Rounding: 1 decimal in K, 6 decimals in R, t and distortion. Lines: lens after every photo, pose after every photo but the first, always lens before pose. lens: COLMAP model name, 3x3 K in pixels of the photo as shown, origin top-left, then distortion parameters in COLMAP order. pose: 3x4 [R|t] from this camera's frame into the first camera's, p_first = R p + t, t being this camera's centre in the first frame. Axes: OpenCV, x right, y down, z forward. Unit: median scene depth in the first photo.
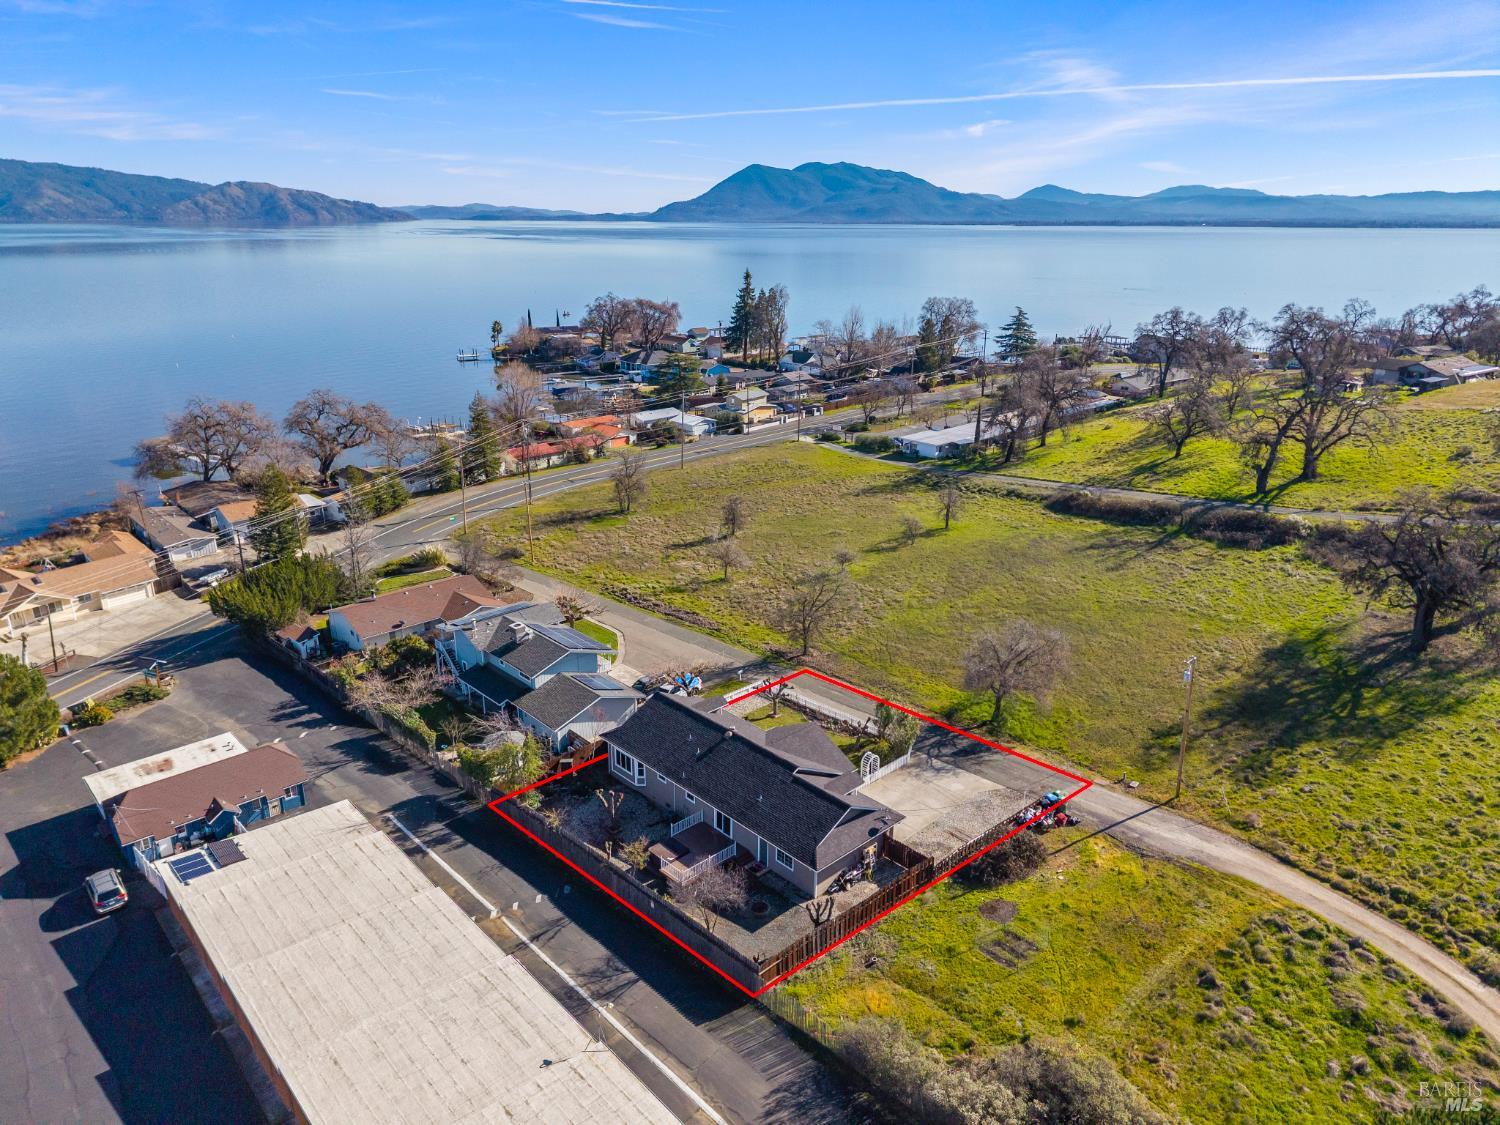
lens RADIAL K [[1014.8, 0, 754.1], [0, 1014.8, 503.8], [0, 0, 1]] dist [0.033767, -0.037192]
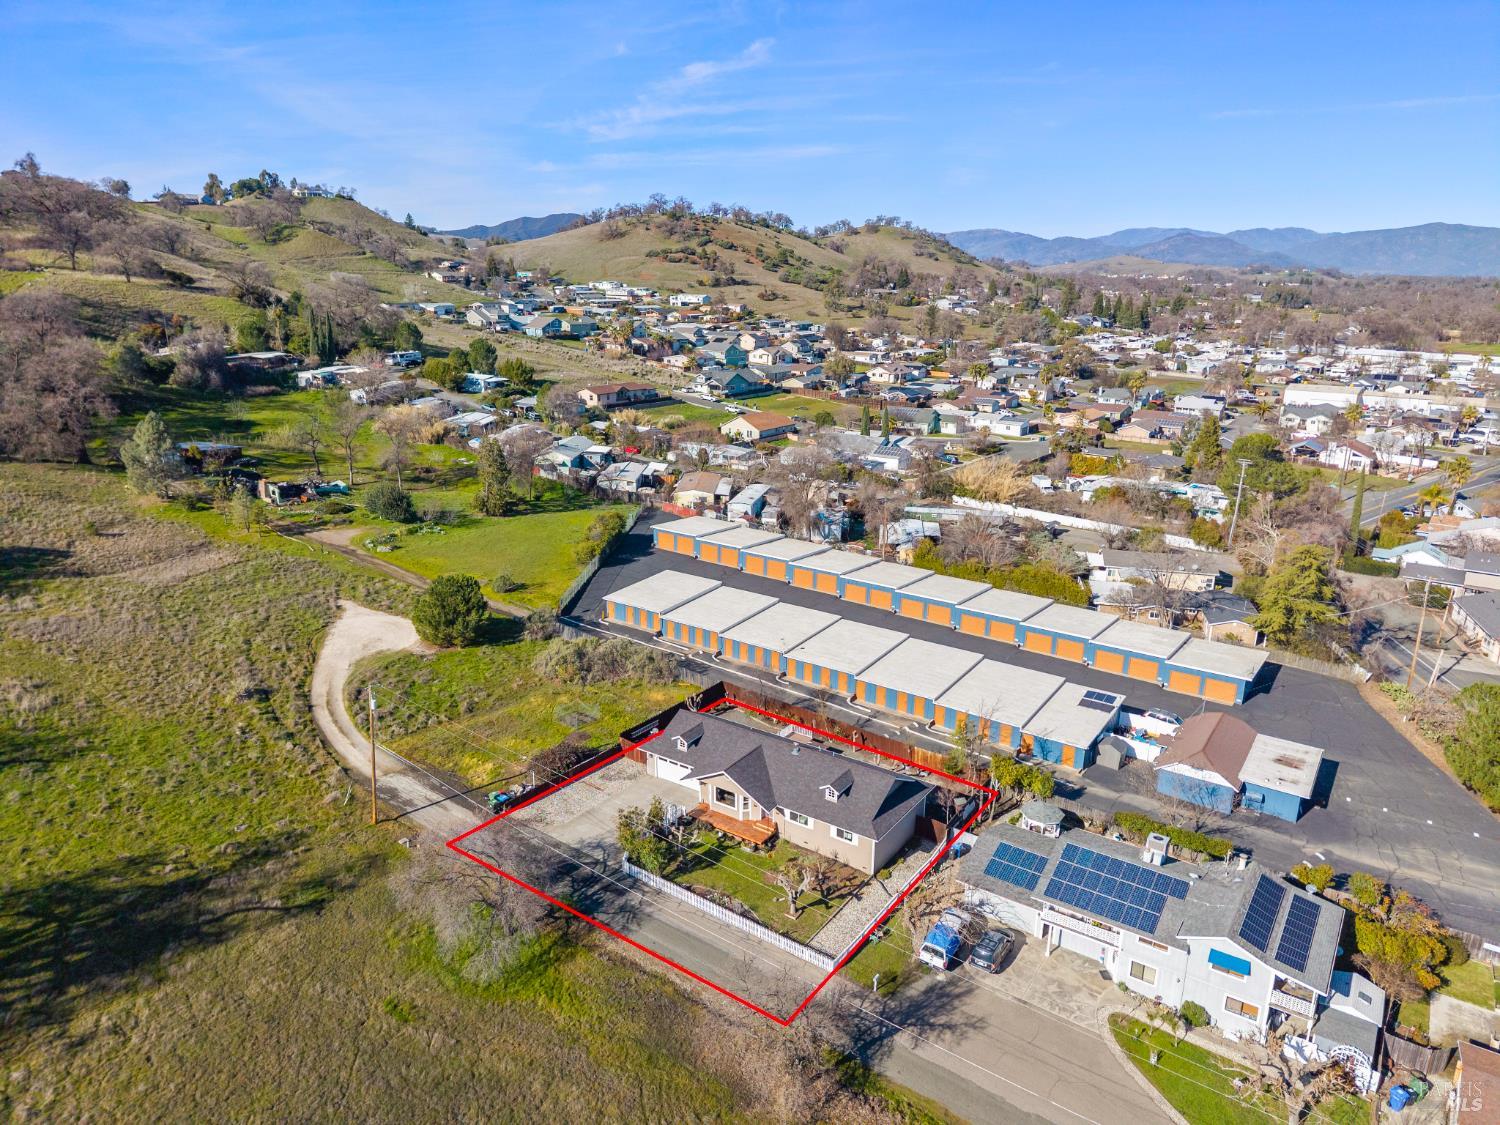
lens RADIAL K [[1083.4, 0, 750.0], [0, 1083.4, 562.5], [0, 0, 1]] dist [0.010357, -0.001881]
pose [[-0.979433, 0.040281, -0.197706, 0.240812], [-0.069821, 0.851666, 0.519414, -0.534576], [0.189302, 0.522535, -0.831337, 1.814433]]
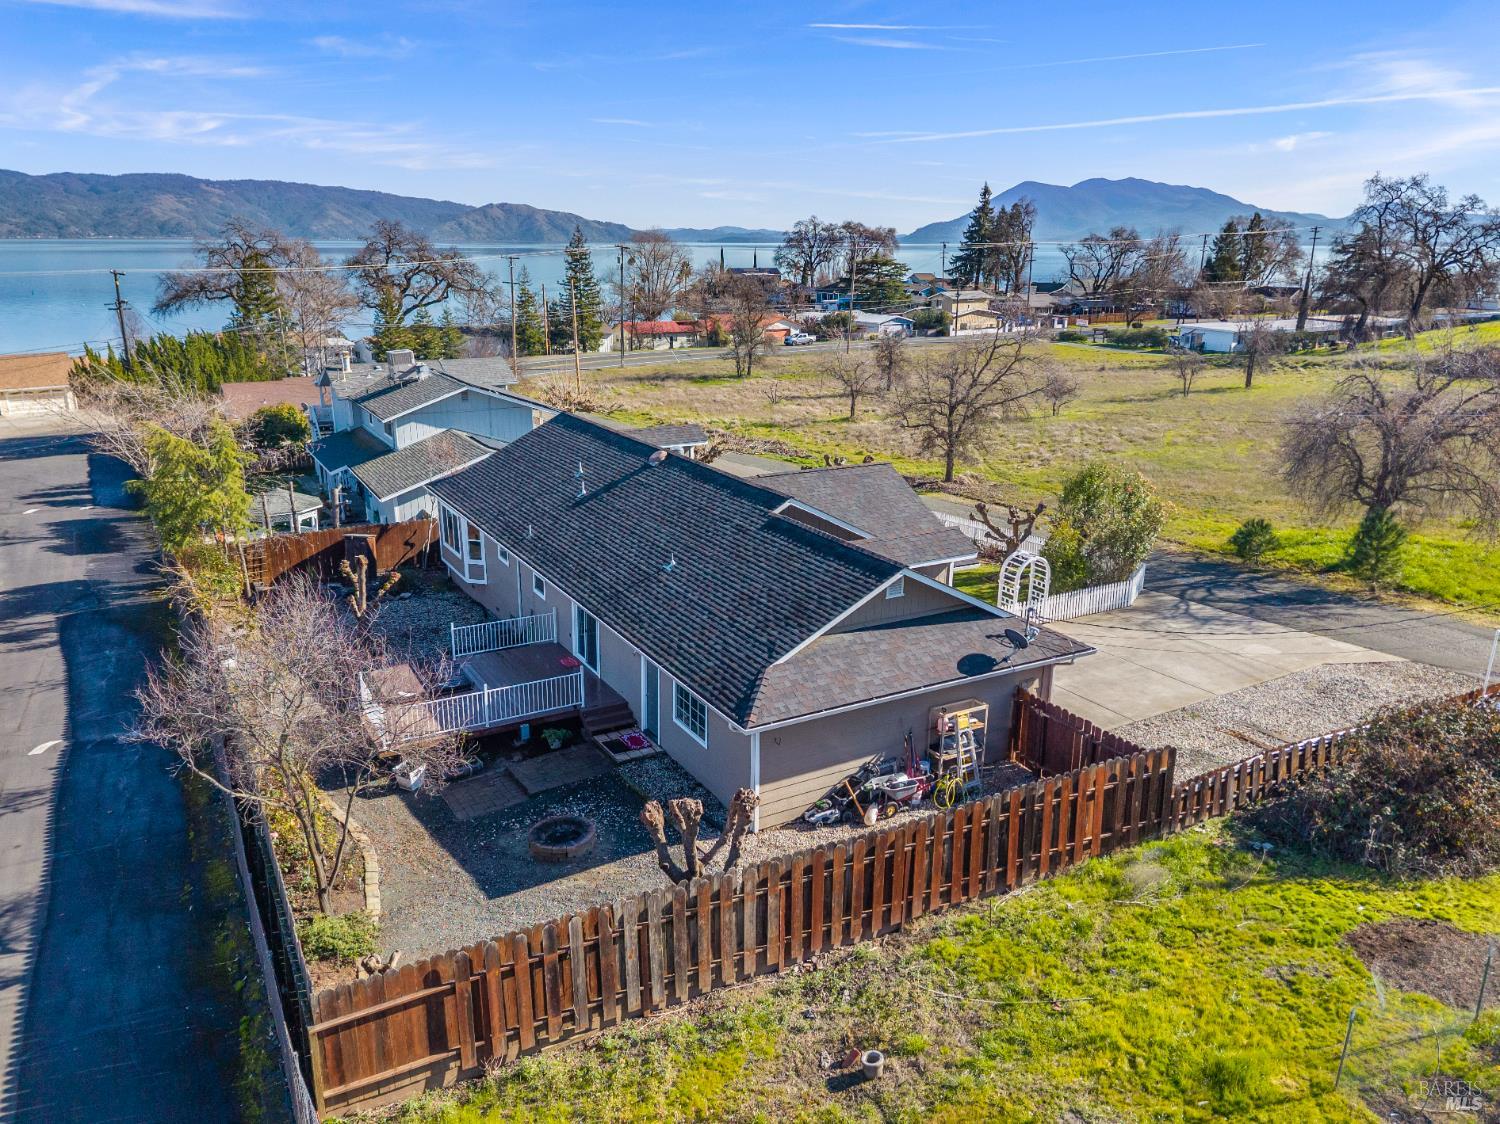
lens RADIAL K [[1083.4, 0, 750.0], [0, 1083.4, 562.0], [0, 0, 1]] dist [0.010357, -0.001881]
pose [[0.971567, 0.070904, -0.225899, 0.107138], [-0.069415, 0.997482, 0.014539, 0.254829], [0.226361, 0.001555, 0.974042, 0.578222]]
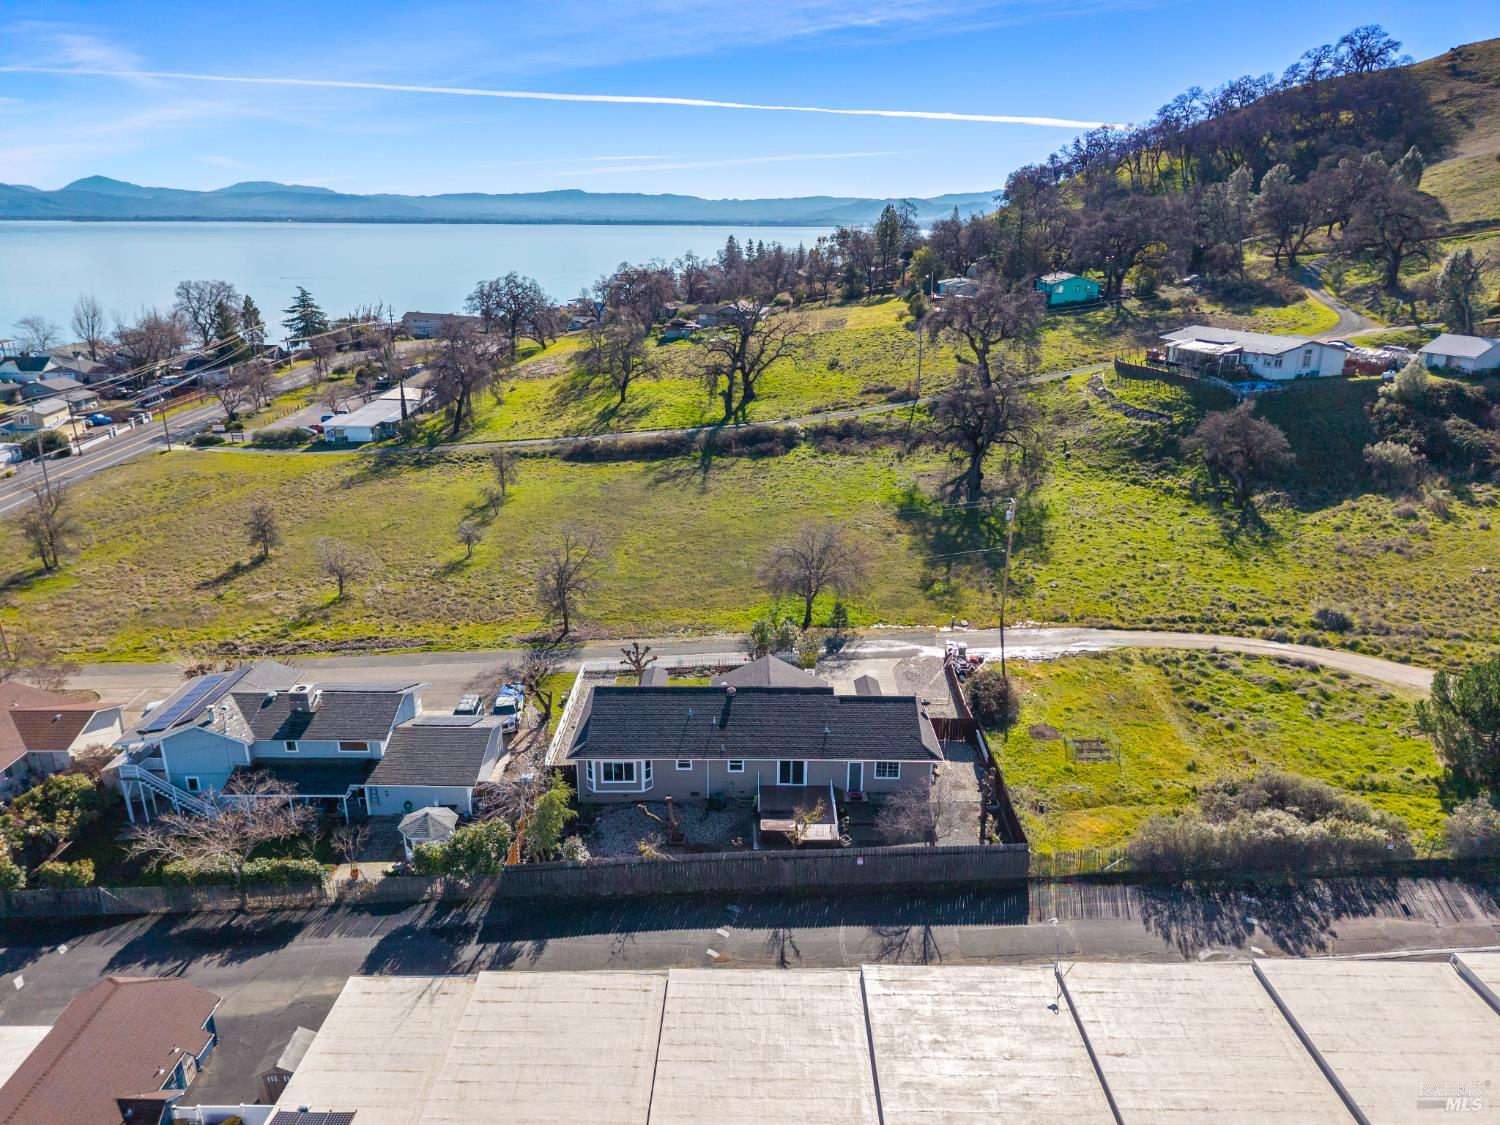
lens RADIAL K [[1014.8, 0, 754.1], [0, 1014.8, 503.8], [0, 0, 1]] dist [0.033767, -0.037192]
pose [[0.681279, -0.193610, 0.705956, -0.597444], [0.191800, 0.977910, 0.083098, -0.003256], [-0.706450, 0.078789, 0.703364, 0.339864]]
